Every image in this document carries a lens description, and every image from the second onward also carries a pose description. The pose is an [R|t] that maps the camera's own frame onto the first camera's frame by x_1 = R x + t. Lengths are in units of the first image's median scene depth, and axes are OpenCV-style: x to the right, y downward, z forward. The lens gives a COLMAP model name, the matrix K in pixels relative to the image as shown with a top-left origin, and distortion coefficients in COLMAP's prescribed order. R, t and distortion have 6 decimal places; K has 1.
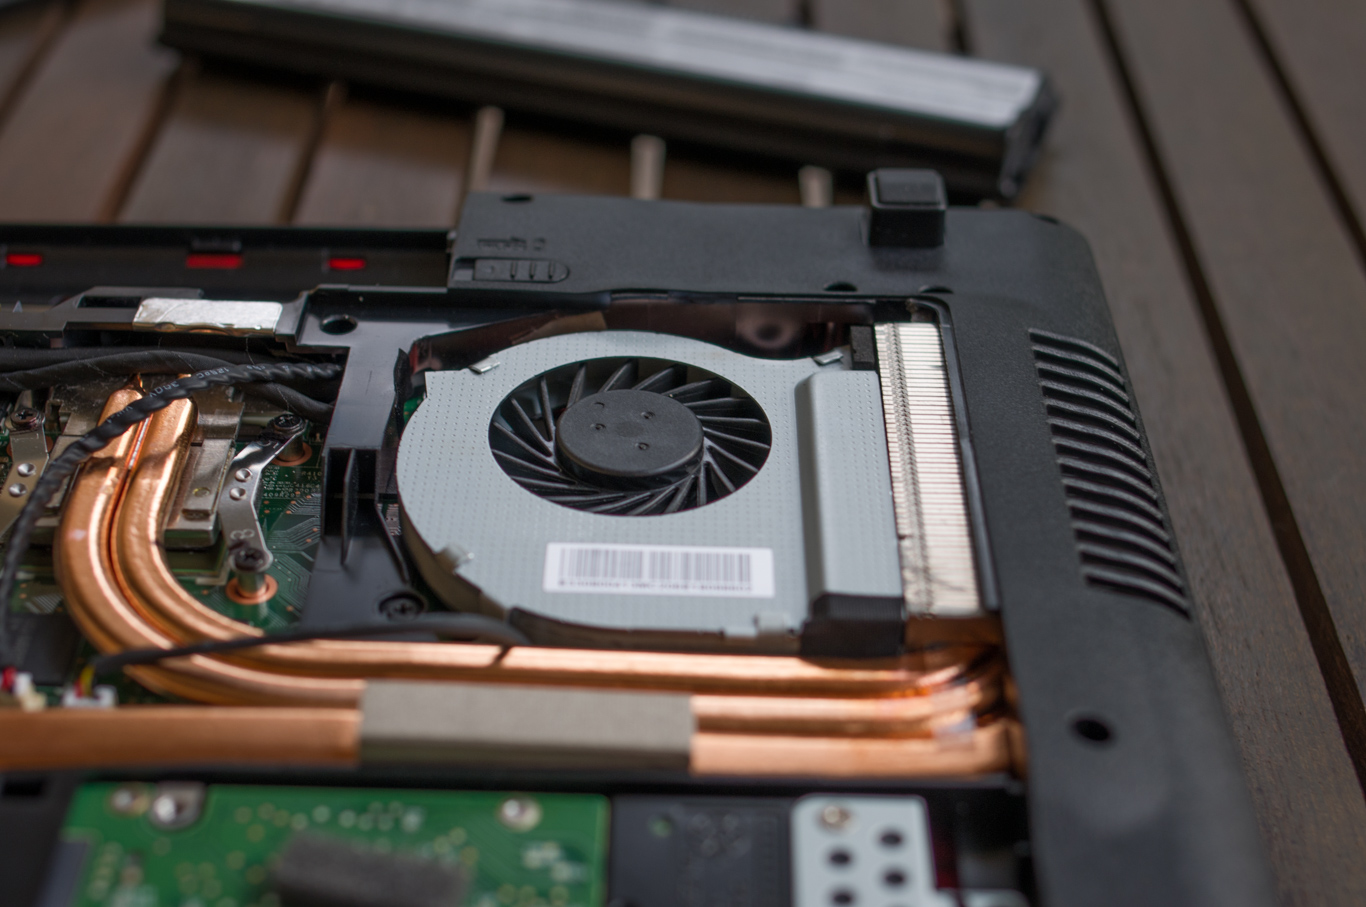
lens RADIAL K [[2212.2, 0, 681.4], [0, 2212.2, 488.2], [0, 0, 1]] dist [-0.105936, 0.214382]
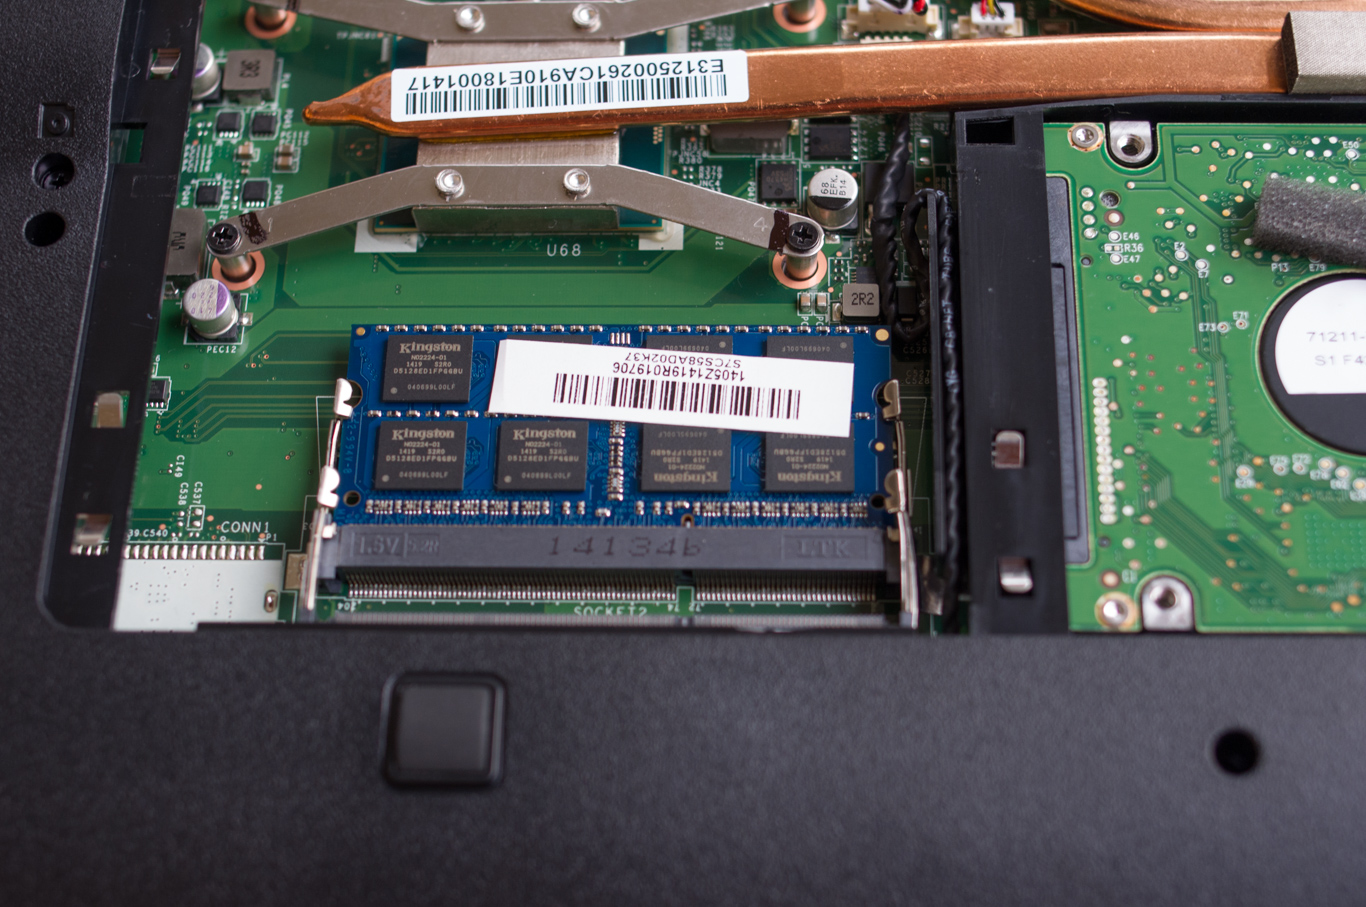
lens RADIAL K [[2212.2, 0, 681.4], [0, 2212.2, 488.2], [0, 0, 1]] dist [-0.105936, 0.214382]
pose [[0.998215, -0.013199, -0.058248, -0.354134], [0.039831, 0.873840, 0.484580, -0.218913], [0.044503, -0.486035, 0.872806, -0.038446]]
